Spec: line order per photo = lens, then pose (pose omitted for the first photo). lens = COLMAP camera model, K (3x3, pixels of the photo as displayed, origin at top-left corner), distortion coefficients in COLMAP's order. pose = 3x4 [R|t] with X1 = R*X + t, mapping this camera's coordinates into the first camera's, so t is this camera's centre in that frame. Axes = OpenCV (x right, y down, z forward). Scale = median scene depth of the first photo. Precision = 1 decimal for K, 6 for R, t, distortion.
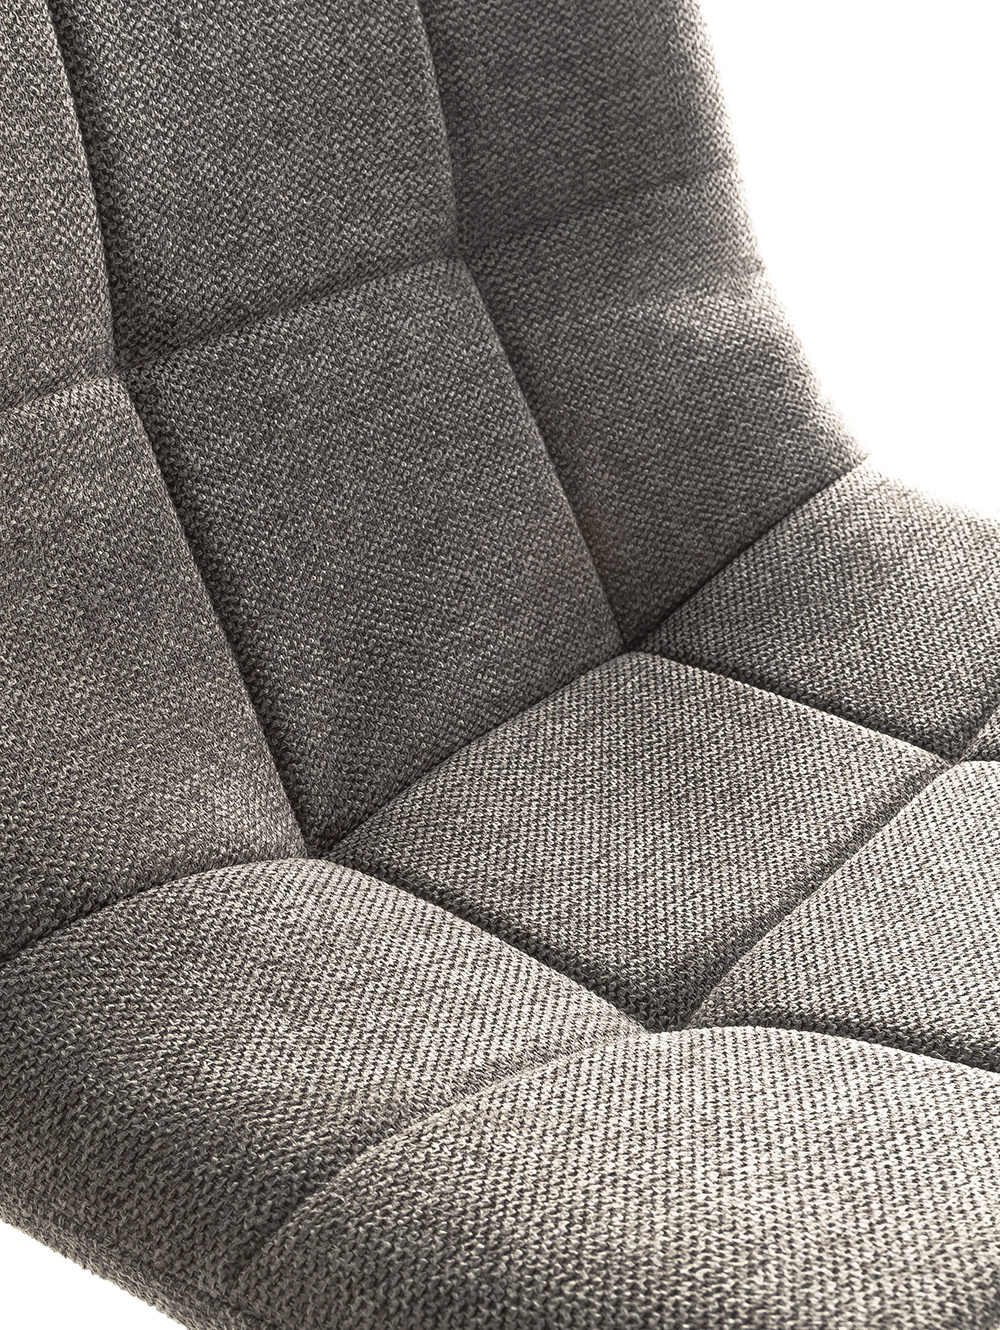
lens RADIAL K [[2279.1, 0, 517.2], [0, 2279.1, 605.4], [0, 0, 1]] dist [0.035803, 0.000000]
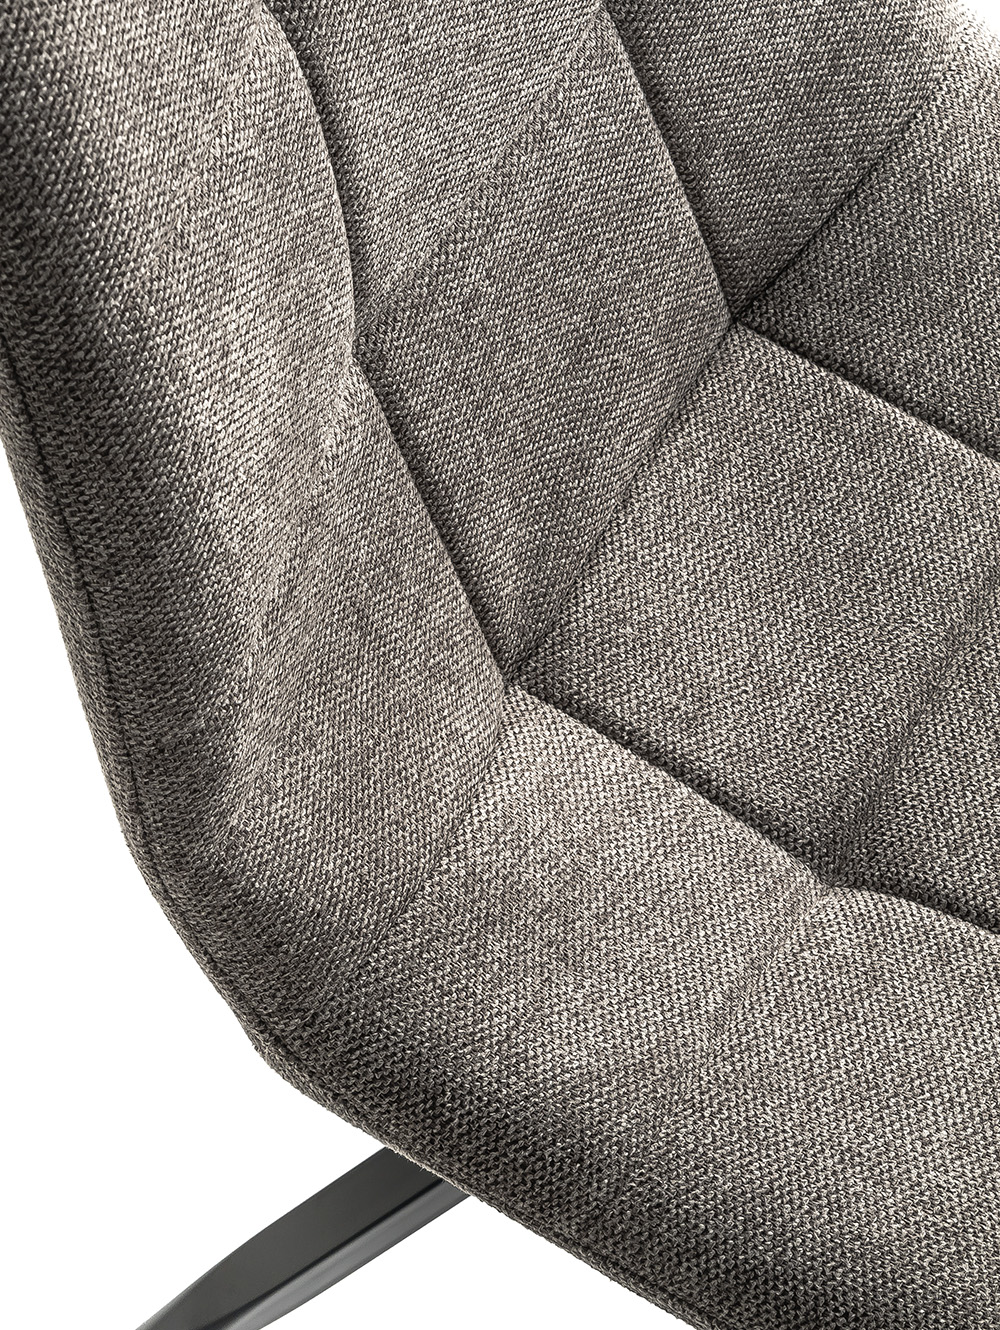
lens RADIAL K [[3296.2, 0, 501.8], [0, 3296.2, 662.3], [0, 0, 1]] dist [0.019175, 0.000000]
pose [[0.988896, -0.058454, 0.136627, -0.299659], [-0.036173, 0.797049, 0.602830, -0.842138], [-0.144136, -0.601079, 0.786085, -0.268384]]
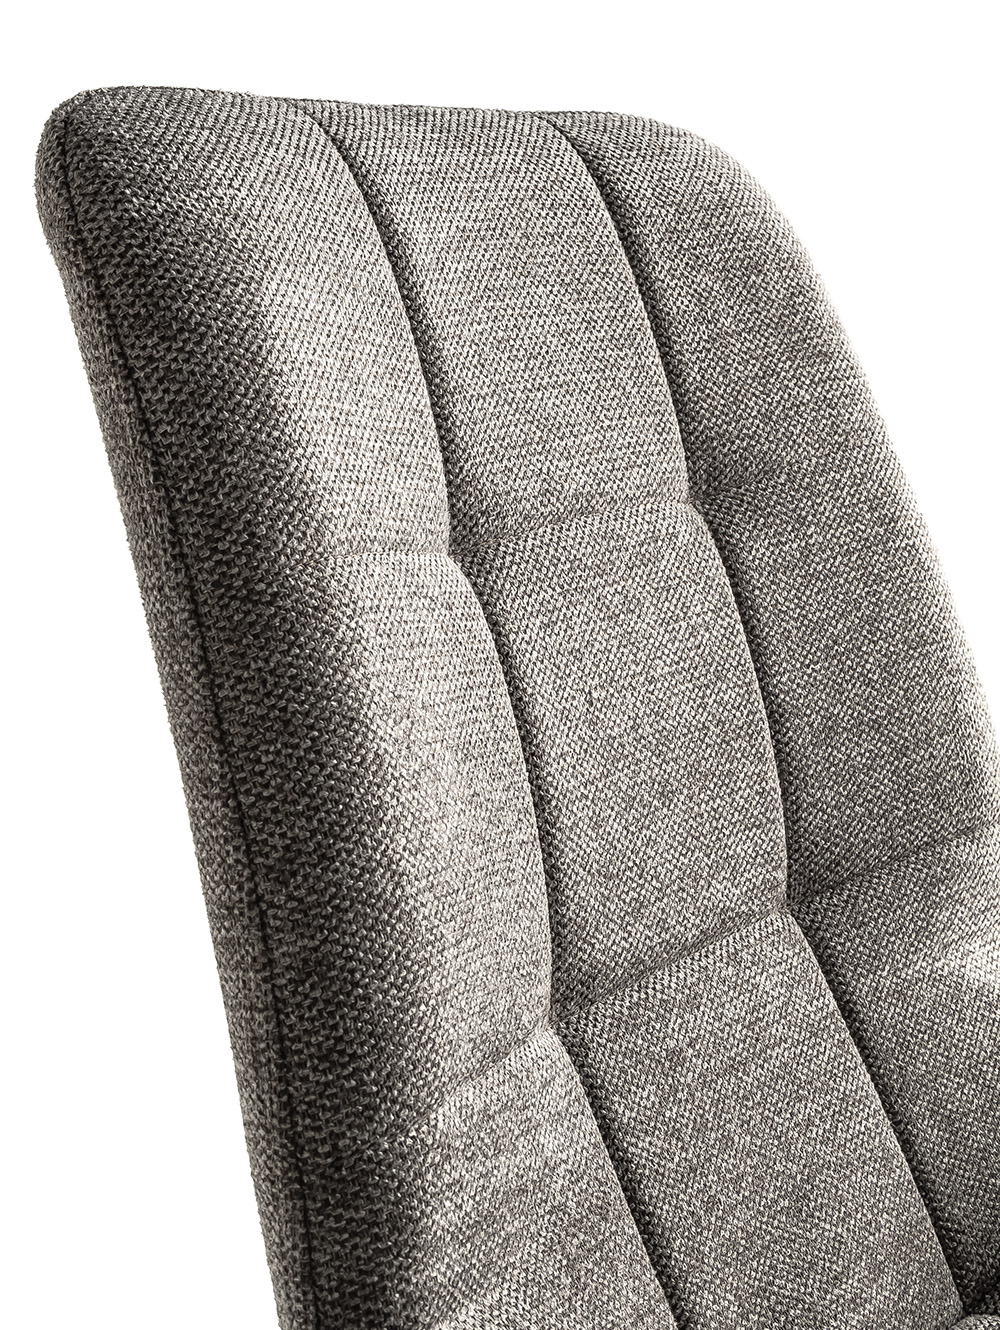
lens RADIAL K [[2825.3, 0, 497.6], [0, 2825.3, 664.3], [0, 0, 1]] dist [-0.016575, 0.000000]
pose [[0.996143, -0.007098, 0.087454, -0.285989], [0.028403, 0.969139, -0.244871, 0.045362], [-0.083017, 0.246411, 0.965603, -0.233768]]
